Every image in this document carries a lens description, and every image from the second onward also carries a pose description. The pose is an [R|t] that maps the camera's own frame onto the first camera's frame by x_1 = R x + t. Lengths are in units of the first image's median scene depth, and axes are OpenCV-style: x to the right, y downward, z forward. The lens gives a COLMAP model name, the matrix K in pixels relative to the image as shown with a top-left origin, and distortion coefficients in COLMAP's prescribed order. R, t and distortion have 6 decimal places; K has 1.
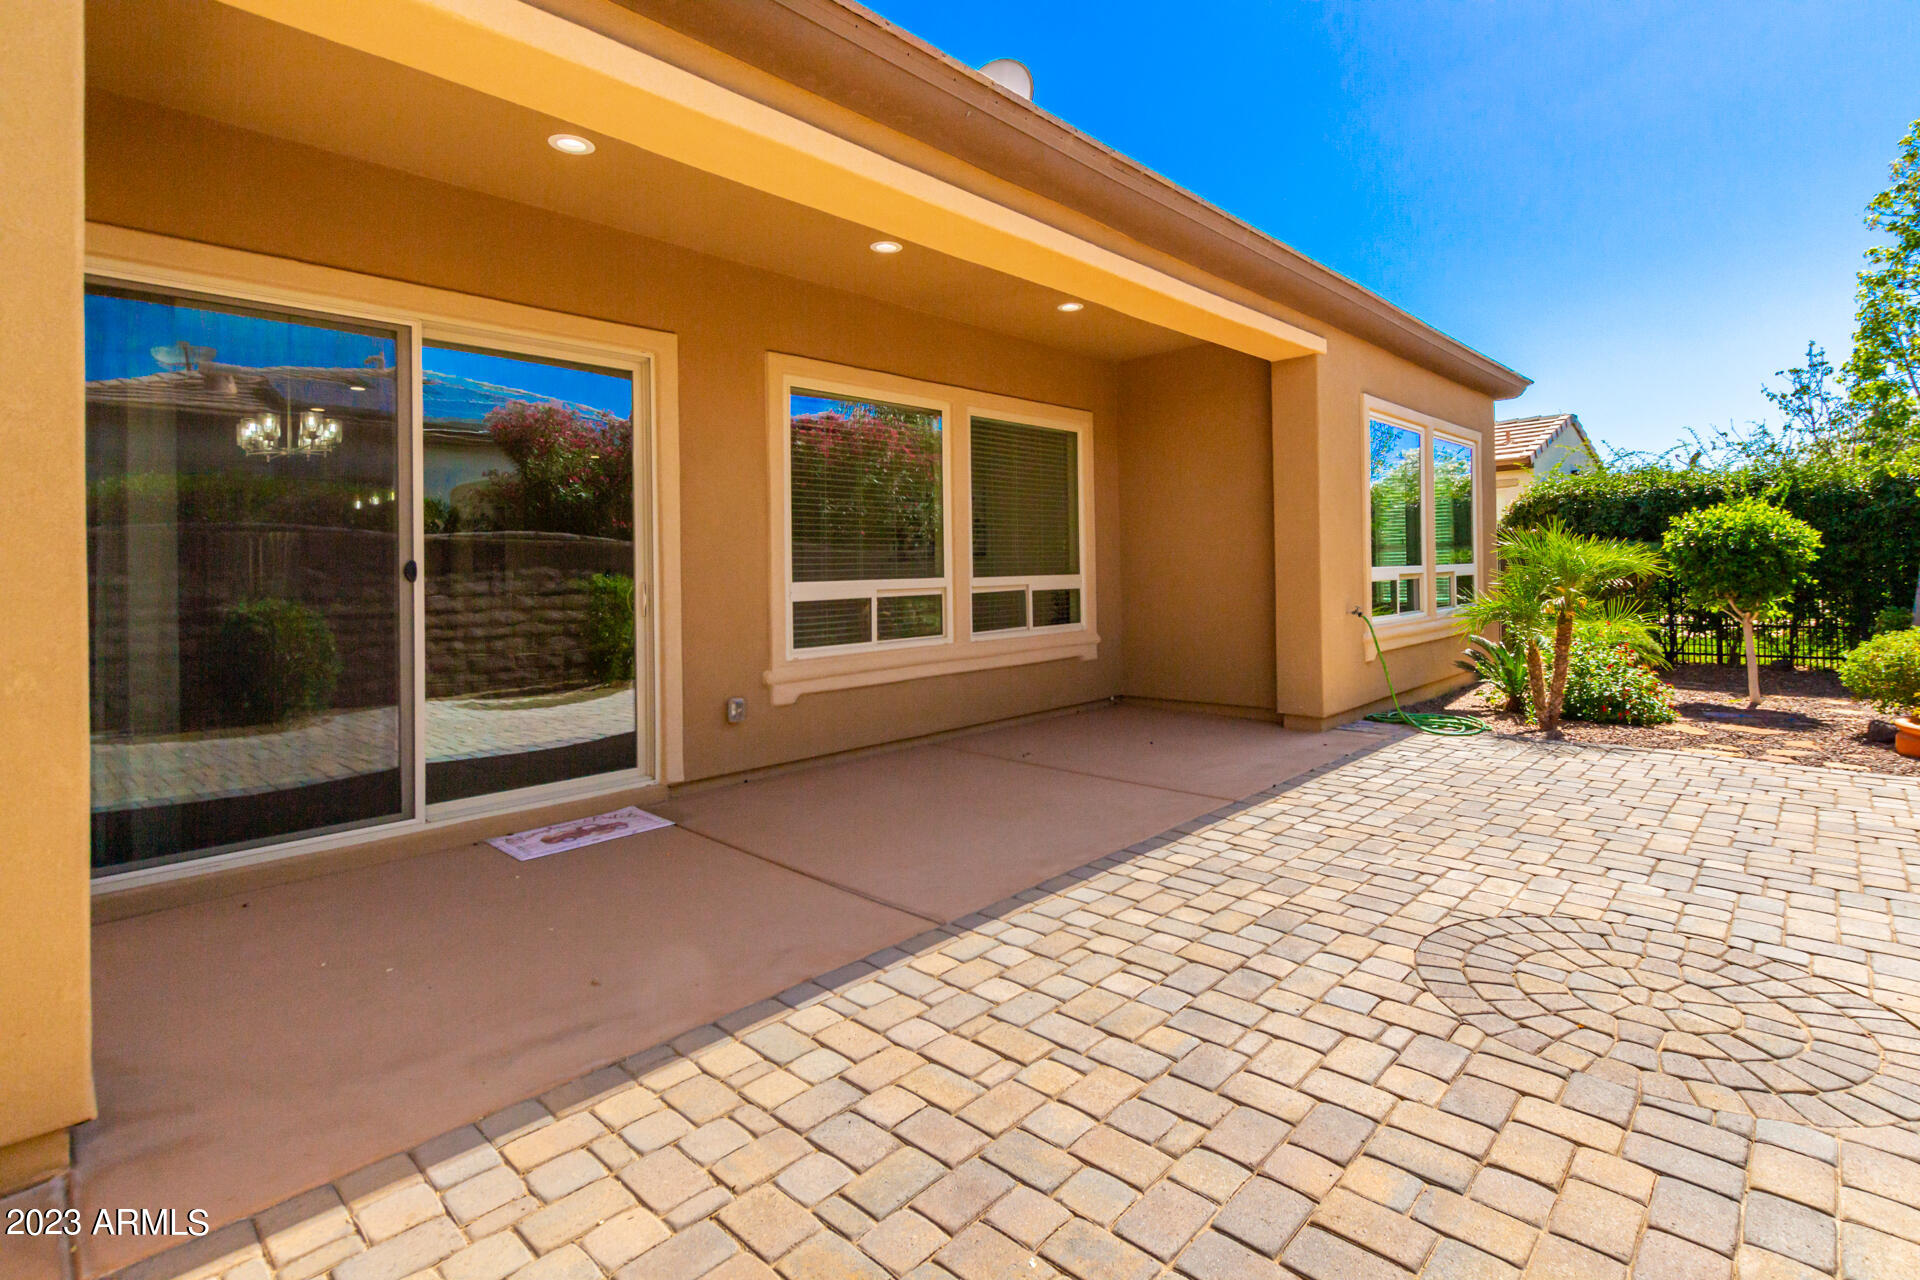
lens RADIAL K [[917.5, 0, 982.7], [0, 917.5, 583.6], [0, 0, 1]] dist [0.009295, -0.003820]
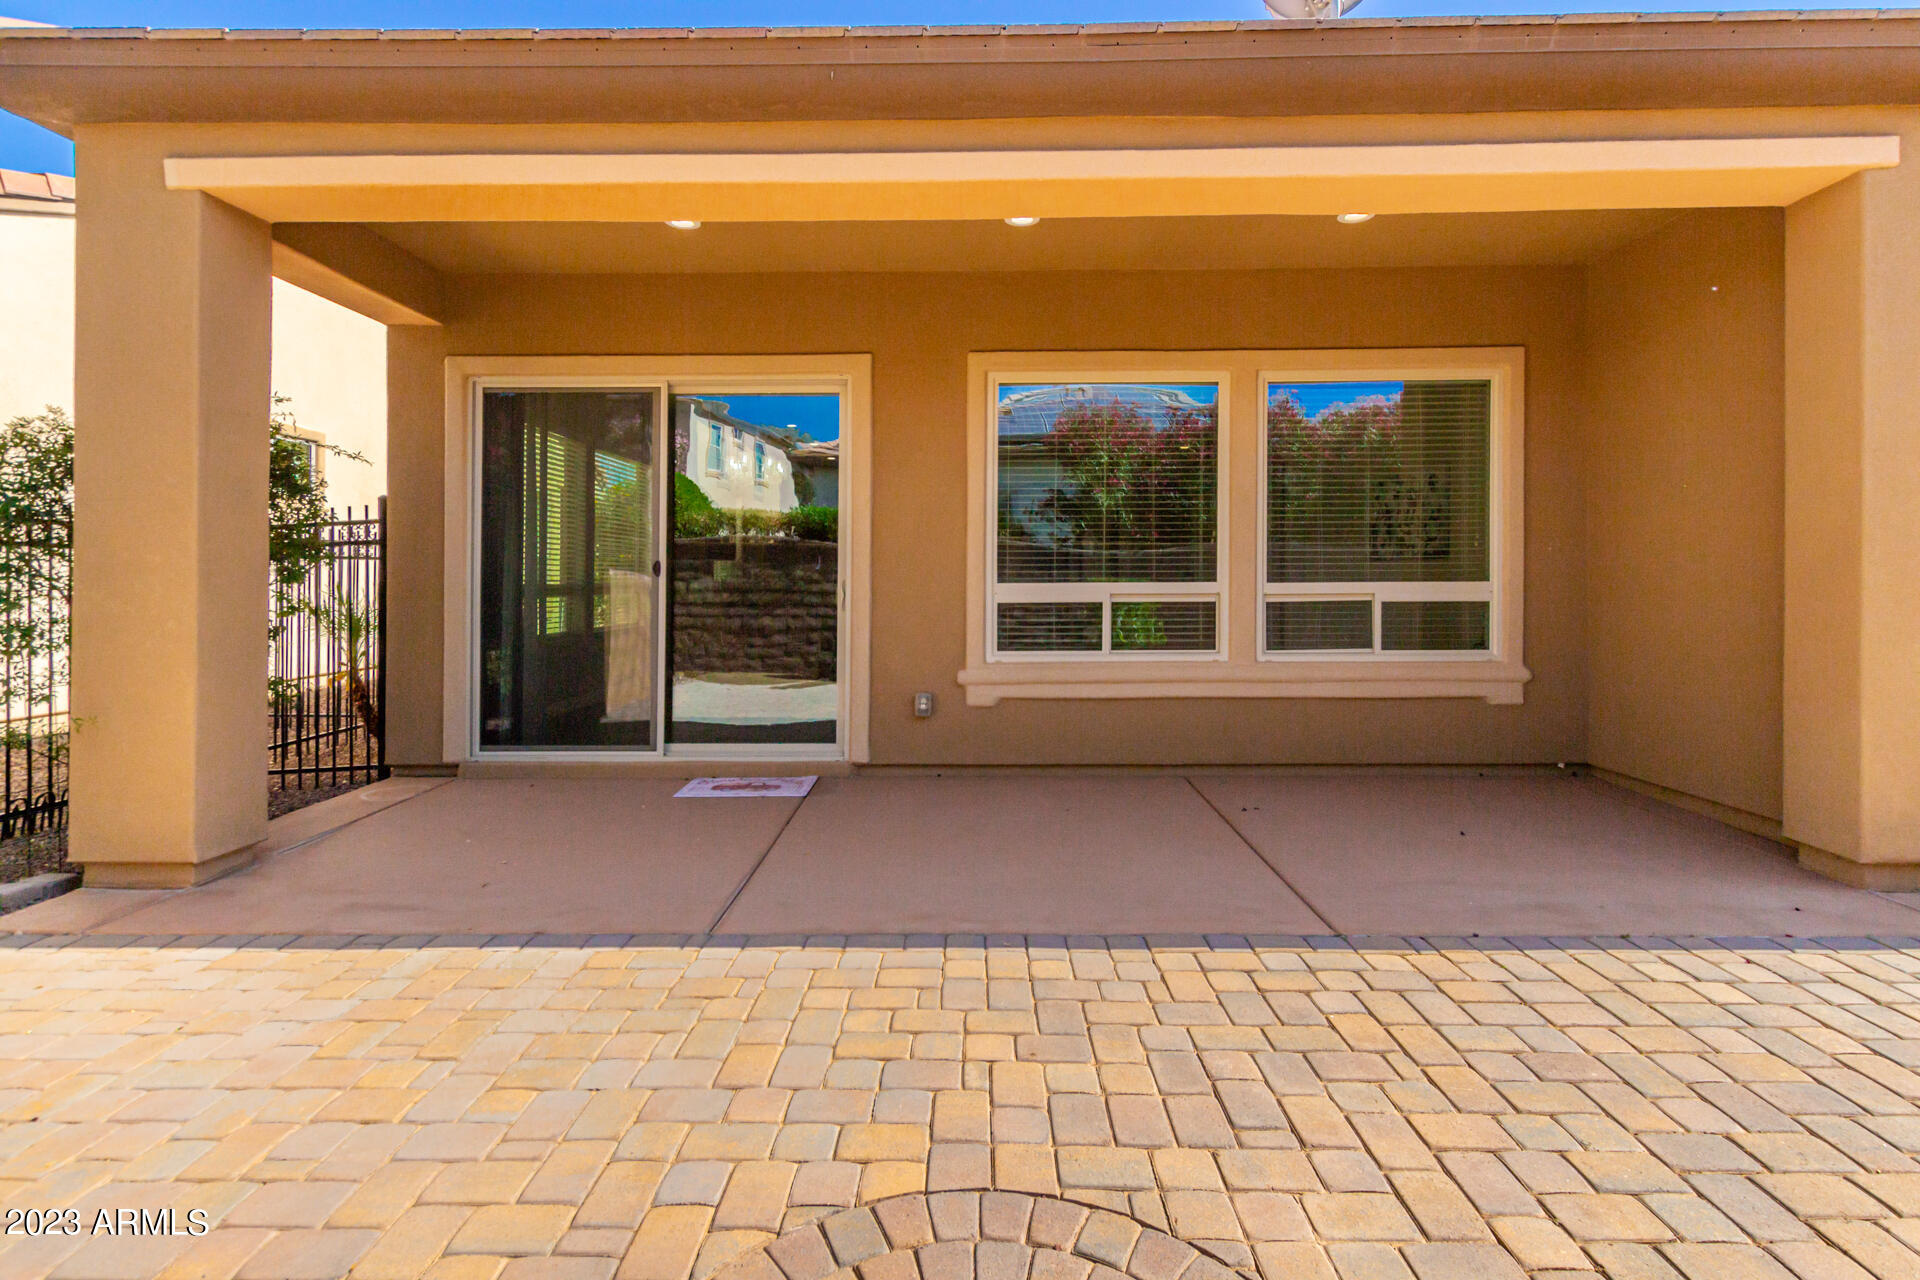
lens RADIAL K [[917.5, 0, 964.2], [0, 917.5, 580.4], [0, 0, 1]] dist [0.009295, -0.003820]
pose [[0.667451, 0.018230, -0.744431, 0.458649], [-0.020010, 0.999778, 0.006542, -0.009226], [0.744385, 0.010529, 0.667668, 0.291414]]
